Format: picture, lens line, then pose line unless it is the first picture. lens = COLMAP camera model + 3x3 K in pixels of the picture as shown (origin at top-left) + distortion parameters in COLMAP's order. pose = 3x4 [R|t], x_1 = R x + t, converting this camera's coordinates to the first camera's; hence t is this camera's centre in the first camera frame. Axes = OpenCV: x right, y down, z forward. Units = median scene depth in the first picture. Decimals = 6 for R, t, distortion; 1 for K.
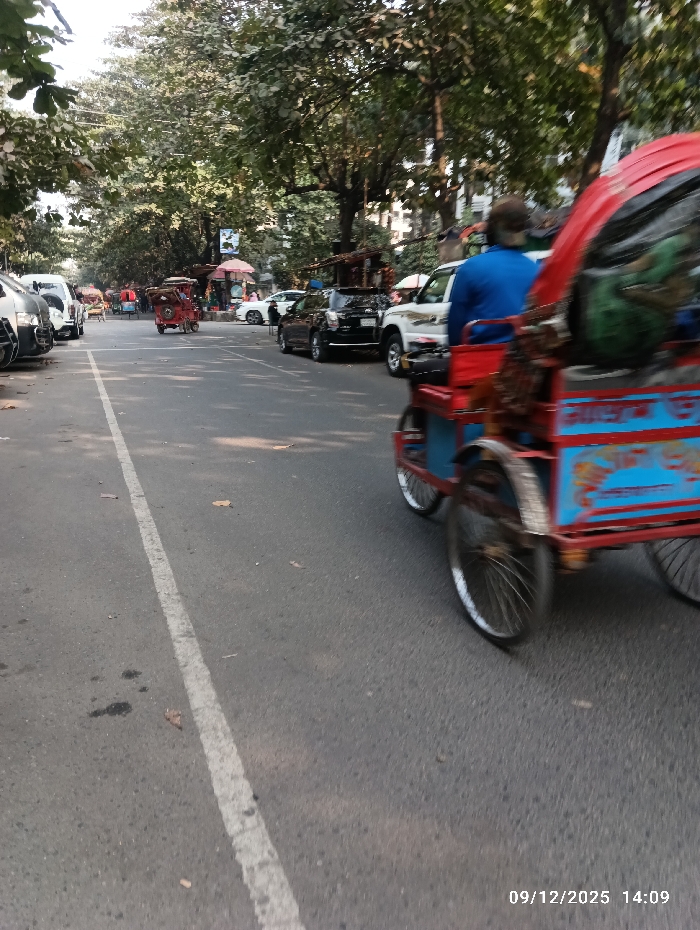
lens RADIAL K [[731.2, 0, 352.4], [0, 731.2, 466.6], [0, 0, 1]] dist [0.010913, -0.001984]
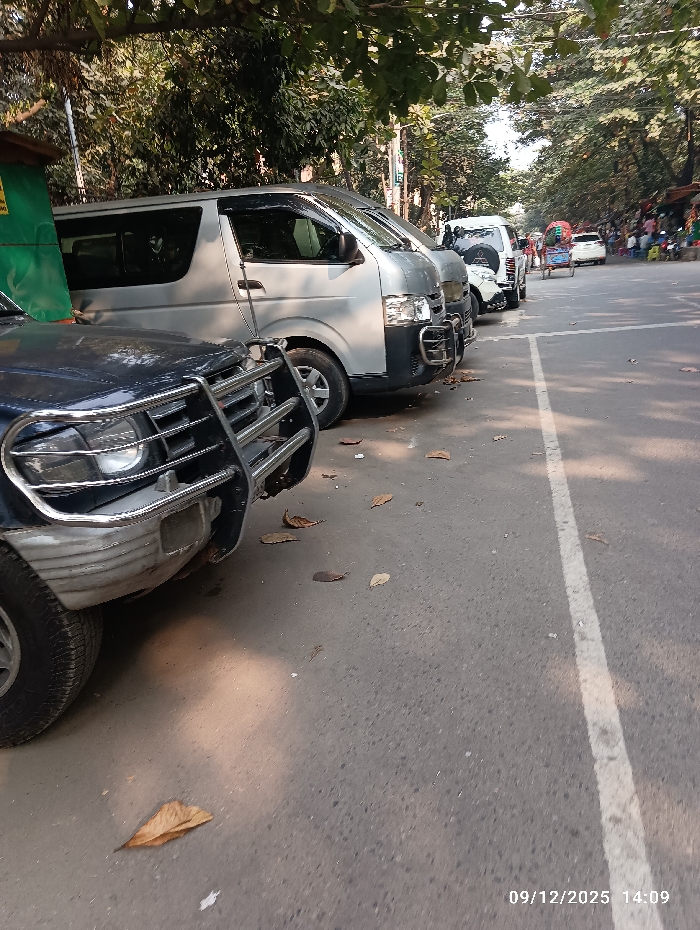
lens RADIAL K [[731.2, 0, 349.1], [0, 731.2, 465.6], [0, 0, 1]] dist [0.010913, -0.001984]
pose [[0.836462, 0.077625, -0.542500, -0.115474], [-0.037271, 0.995683, 0.085003, -0.074079], [0.546757, -0.050882, 0.835744, 0.312563]]
